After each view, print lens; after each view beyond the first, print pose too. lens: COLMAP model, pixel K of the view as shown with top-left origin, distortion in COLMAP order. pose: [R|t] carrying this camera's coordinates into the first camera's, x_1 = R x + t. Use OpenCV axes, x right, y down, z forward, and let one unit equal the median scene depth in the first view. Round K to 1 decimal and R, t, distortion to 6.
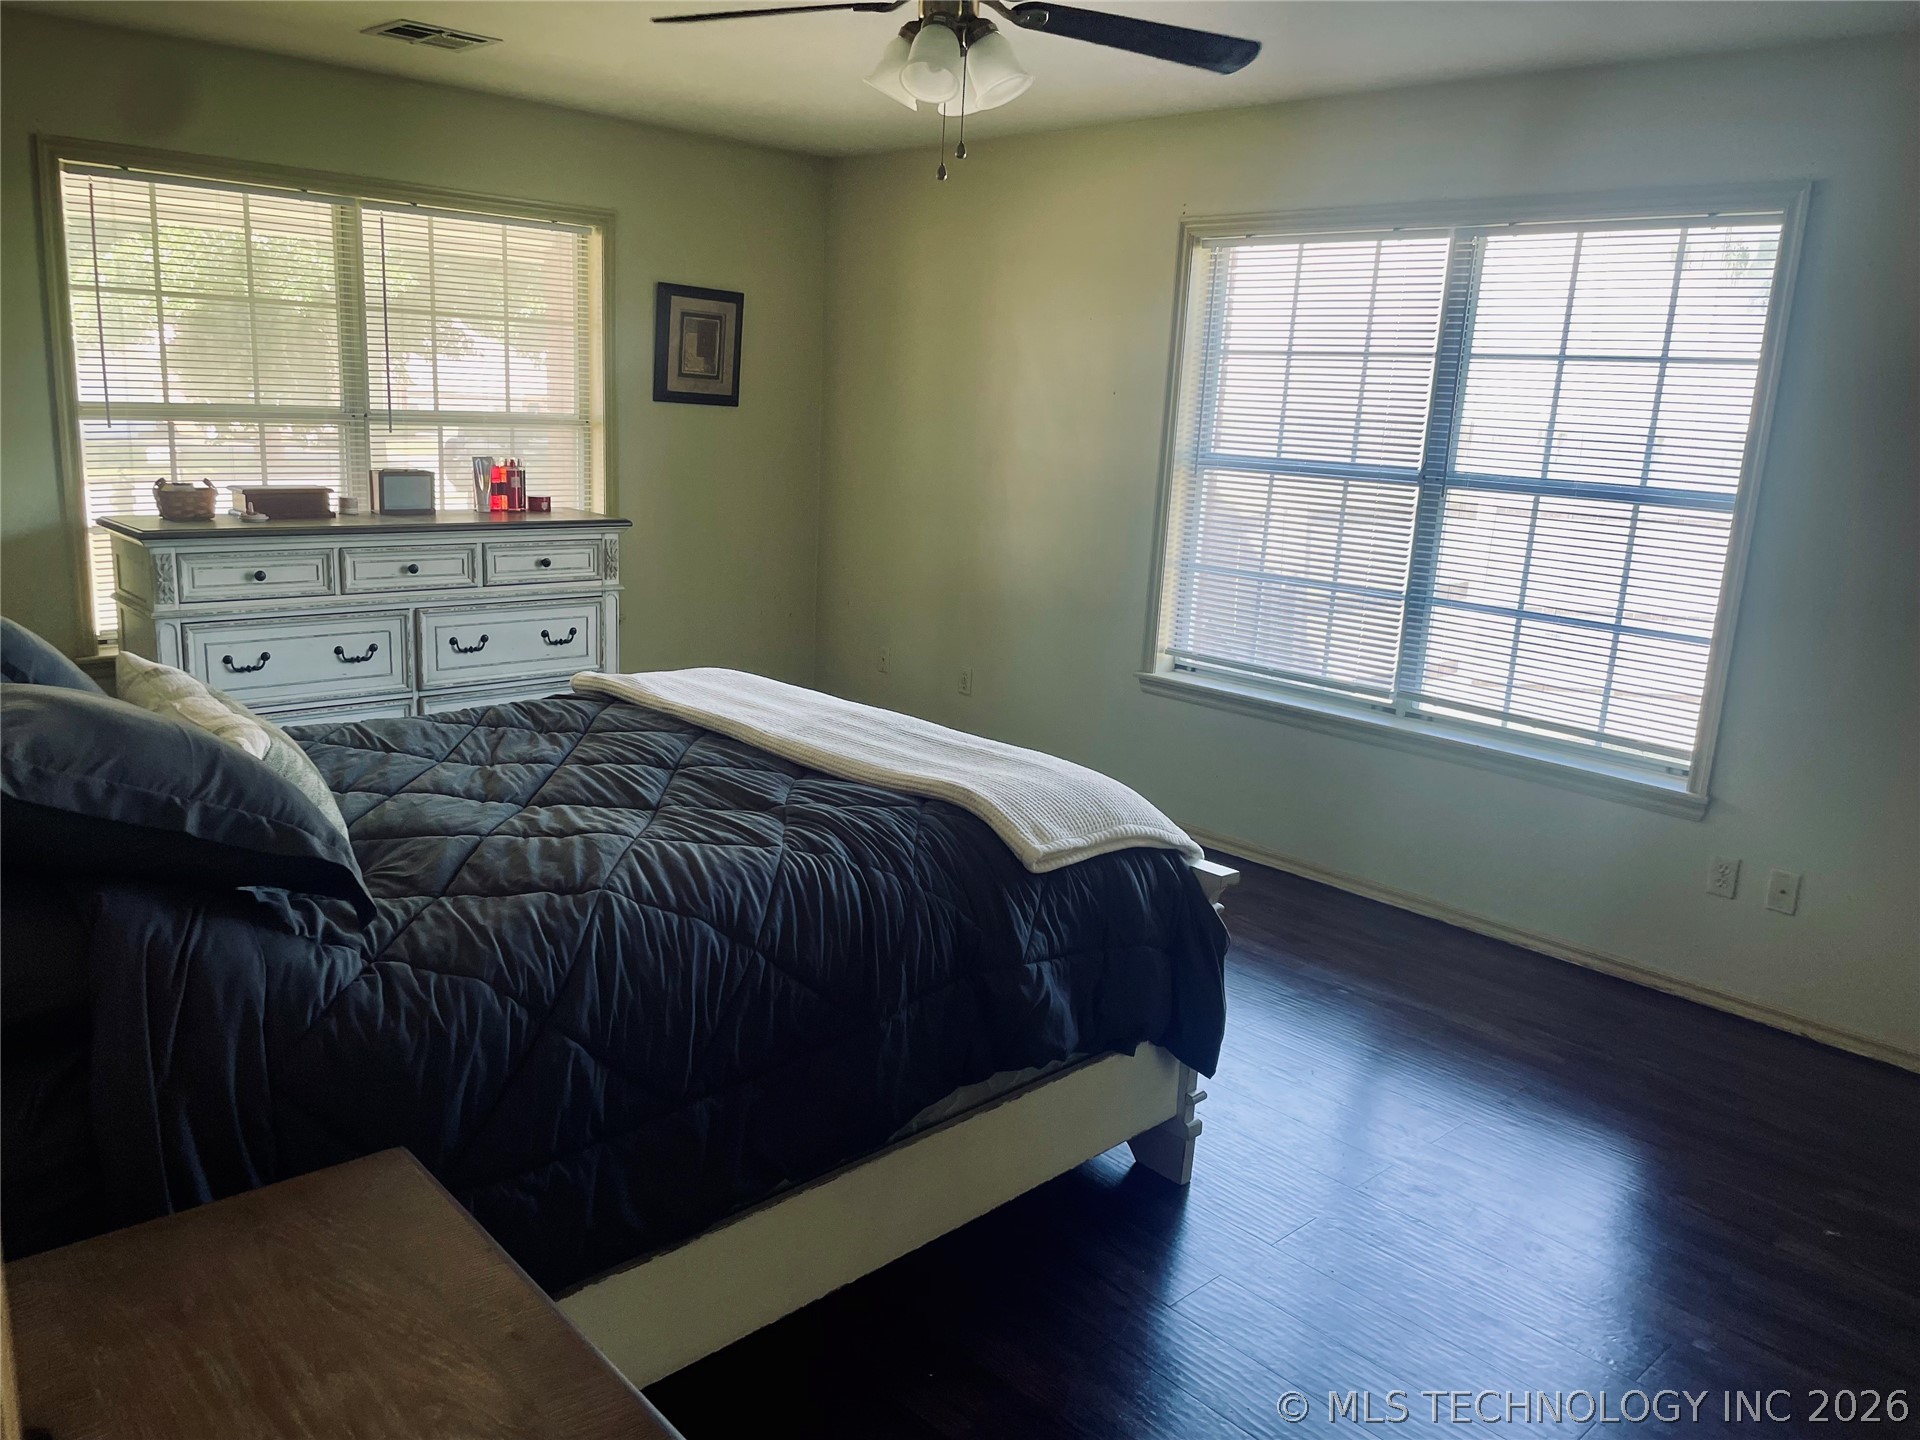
lens RADIAL K [[1455.2, 0, 960.0], [0, 1455.2, 720.0], [0, 0, 1]] dist [0.067778, -0.099135]
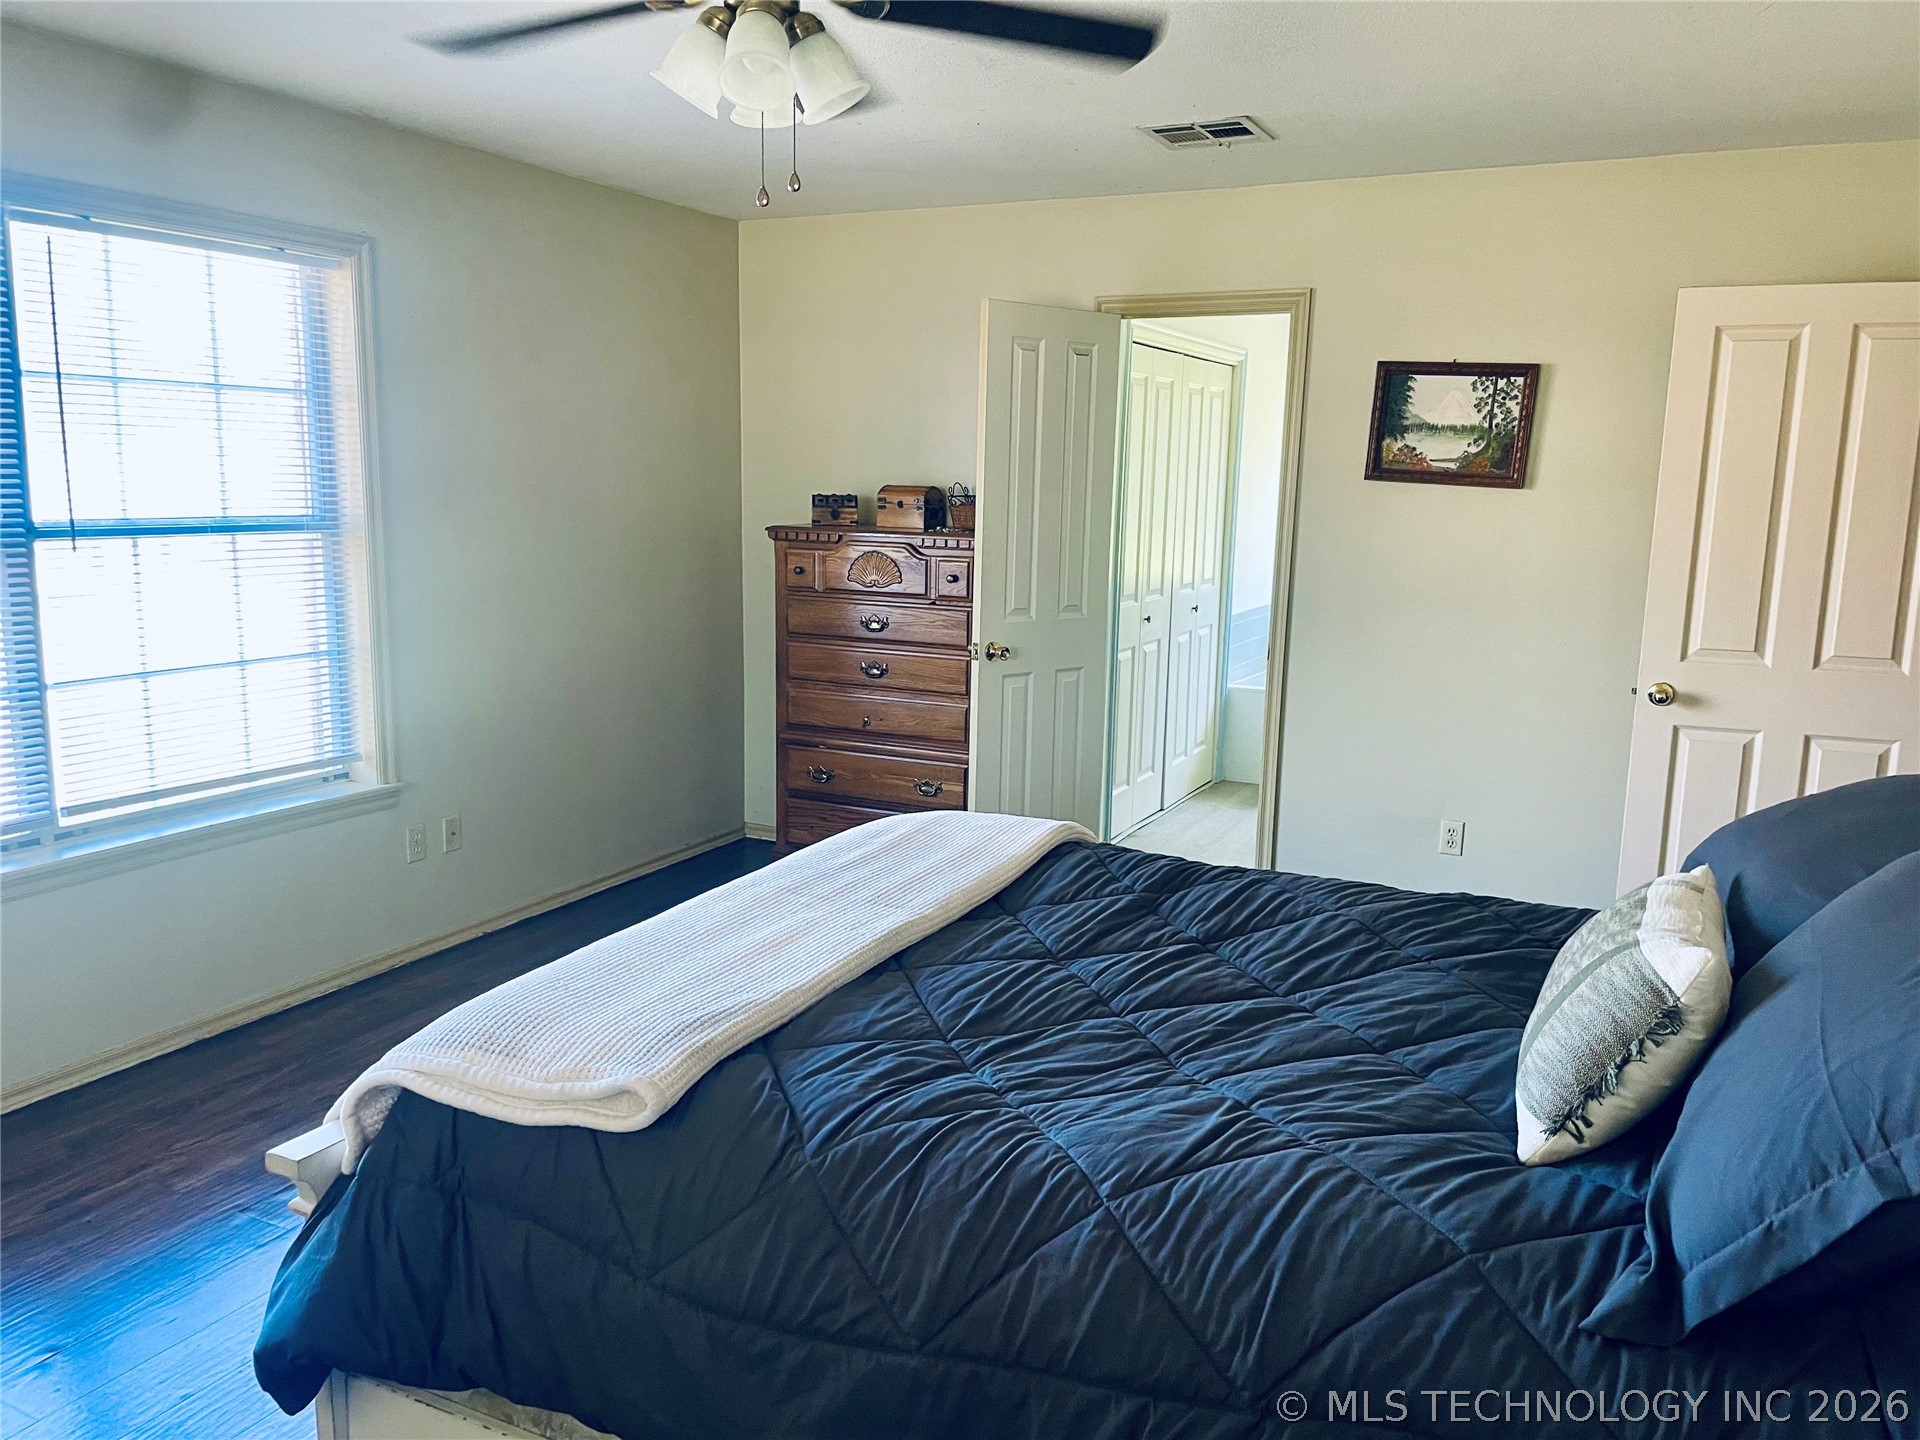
lens RADIAL K [[1455.2, 0, 960.0], [0, 1455.2, 720.0], [0, 0, 1]] dist [0.067778, -0.099135]
pose [[-0.334724, -0.221771, 0.915848, -0.648462], [0.169539, 0.941878, 0.290037, -0.243995], [-0.926939, 0.252355, -0.277670, 0.902353]]
